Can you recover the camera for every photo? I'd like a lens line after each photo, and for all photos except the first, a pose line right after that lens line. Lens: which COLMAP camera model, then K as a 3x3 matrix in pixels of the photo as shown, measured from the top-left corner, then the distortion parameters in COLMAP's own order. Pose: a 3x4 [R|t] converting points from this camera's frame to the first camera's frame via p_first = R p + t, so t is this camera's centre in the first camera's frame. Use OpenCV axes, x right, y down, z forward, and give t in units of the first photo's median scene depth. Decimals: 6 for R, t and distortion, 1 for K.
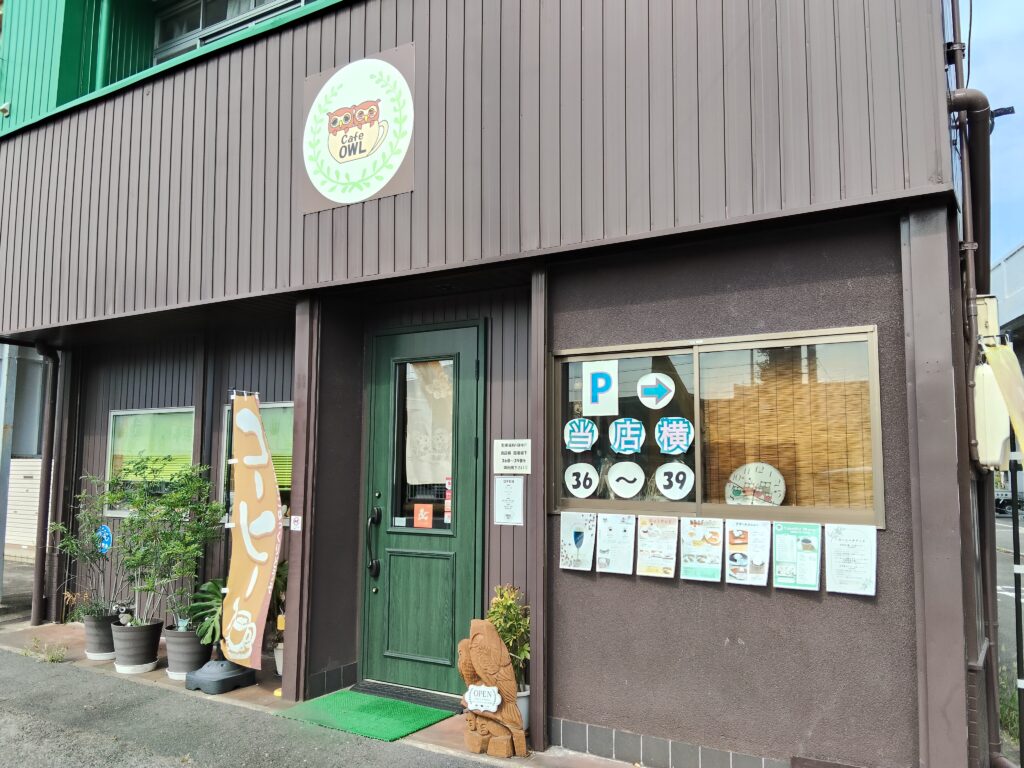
lens RADIAL K [[793.8, 0, 503.8], [0, 793.8, 385.4], [0, 0, 1]] dist [0.046188, -0.027208]
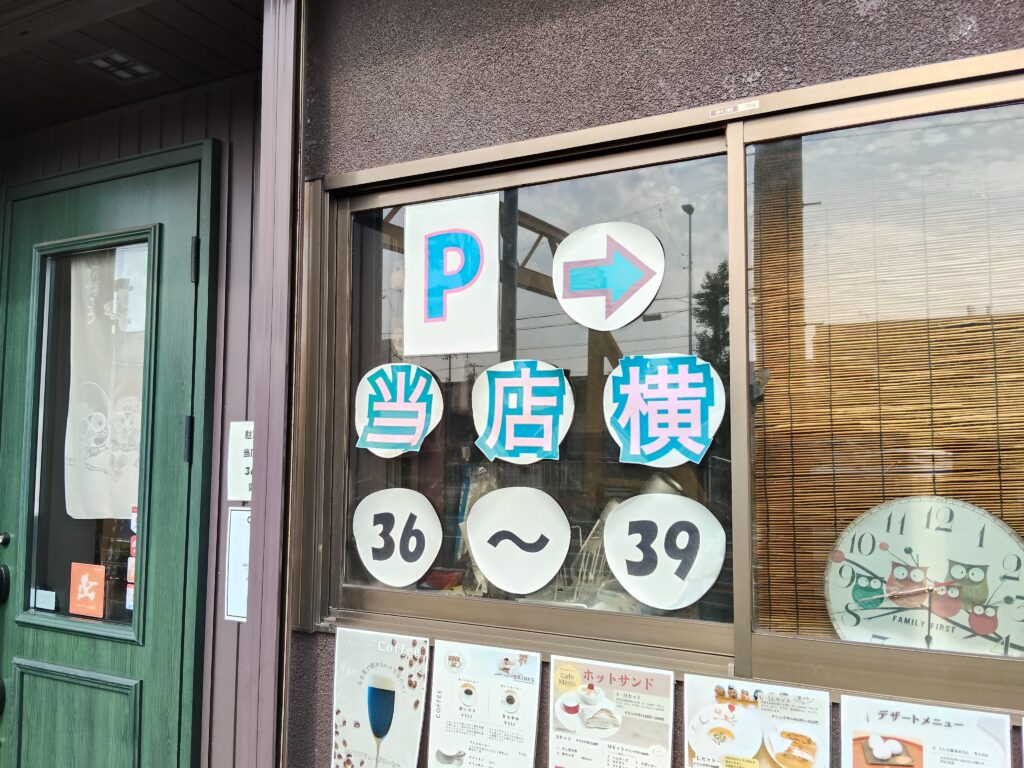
lens RADIAL K [[793.8, 0, 515.5], [0, 793.8, 389.5], [0, 0, 1]] dist [0.046188, -0.027208]
pose [[0.995465, 0.002971, 0.095077, 0.118038], [-0.006133, 0.999437, 0.032985, 0.042225], [-0.094925, -0.033418, 0.994923, 0.650270]]
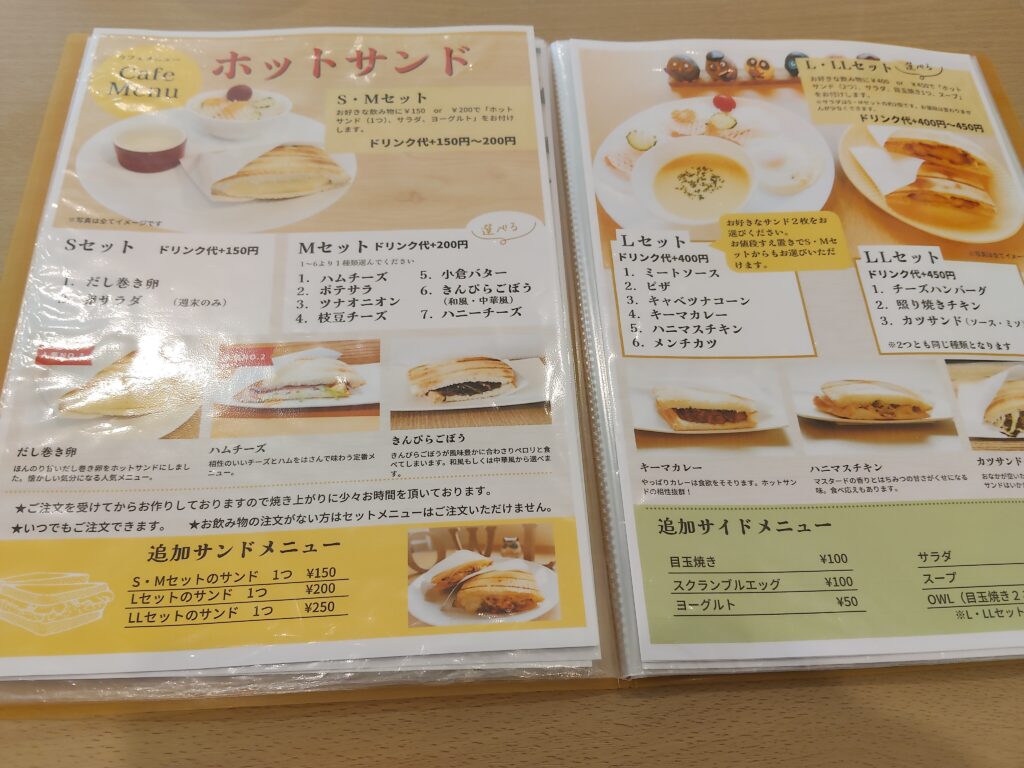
lens RADIAL K [[793.8, 0, 504.8], [0, 793.8, 378.4], [0, 0, 1]] dist [0.046188, -0.027208]
pose [[0.826483, 0.099396, 0.554118, 0.155409], [-0.037367, 0.991805, -0.122173, 0.203651], [-0.561720, 0.080268, 0.823424, 0.862833]]
